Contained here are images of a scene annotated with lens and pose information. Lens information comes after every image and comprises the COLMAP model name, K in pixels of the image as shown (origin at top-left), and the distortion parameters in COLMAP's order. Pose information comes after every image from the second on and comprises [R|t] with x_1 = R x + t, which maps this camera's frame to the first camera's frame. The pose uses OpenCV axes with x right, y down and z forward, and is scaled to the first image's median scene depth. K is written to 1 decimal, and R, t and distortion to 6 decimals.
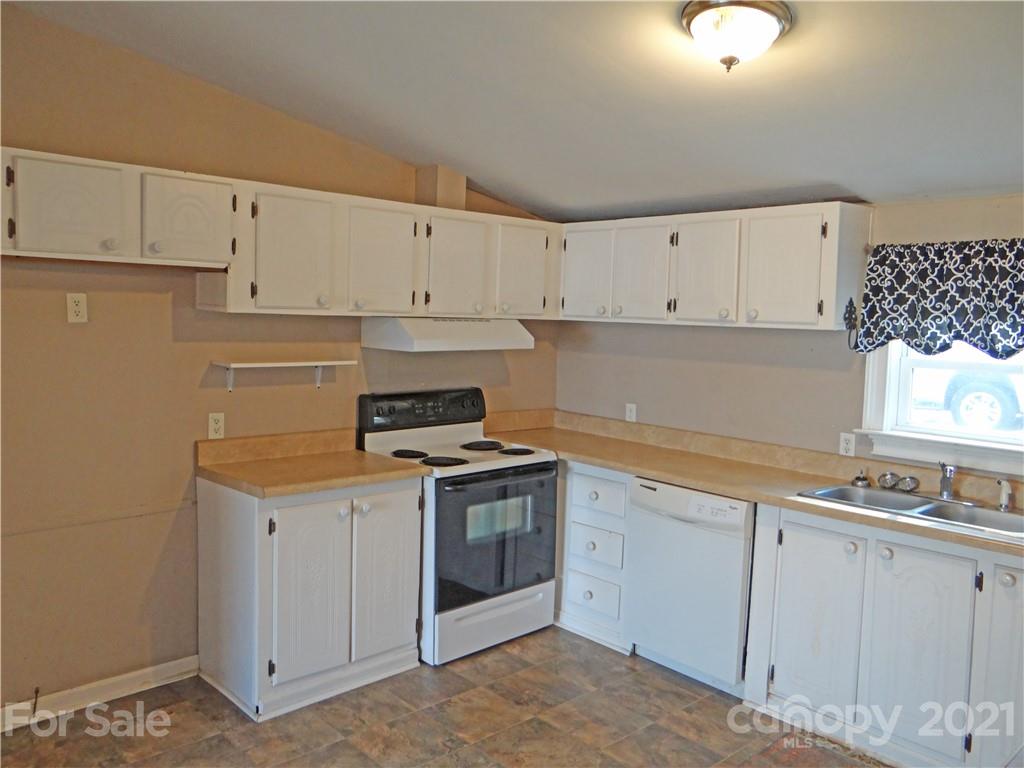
lens RADIAL K [[807.8, 0, 513.0], [0, 807.8, 386.0], [0, 0, 1]] dist [-0.008702, 0.007331]
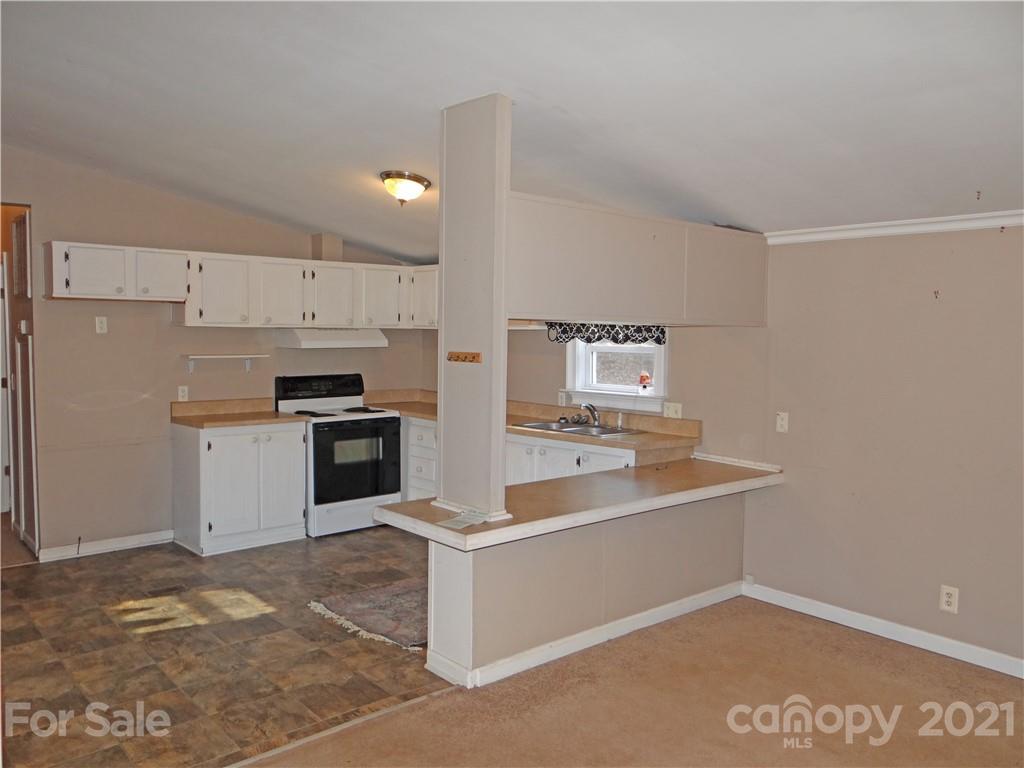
lens RADIAL K [[807.8, 0, 512.3], [0, 807.8, 382.1], [0, 0, 1]] dist [-0.008702, 0.007331]
pose [[0.999275, -0.017283, -0.033923, 0.364691], [0.016294, 0.999441, -0.029194, 0.082462], [0.034408, 0.028620, 0.998998, -0.640877]]
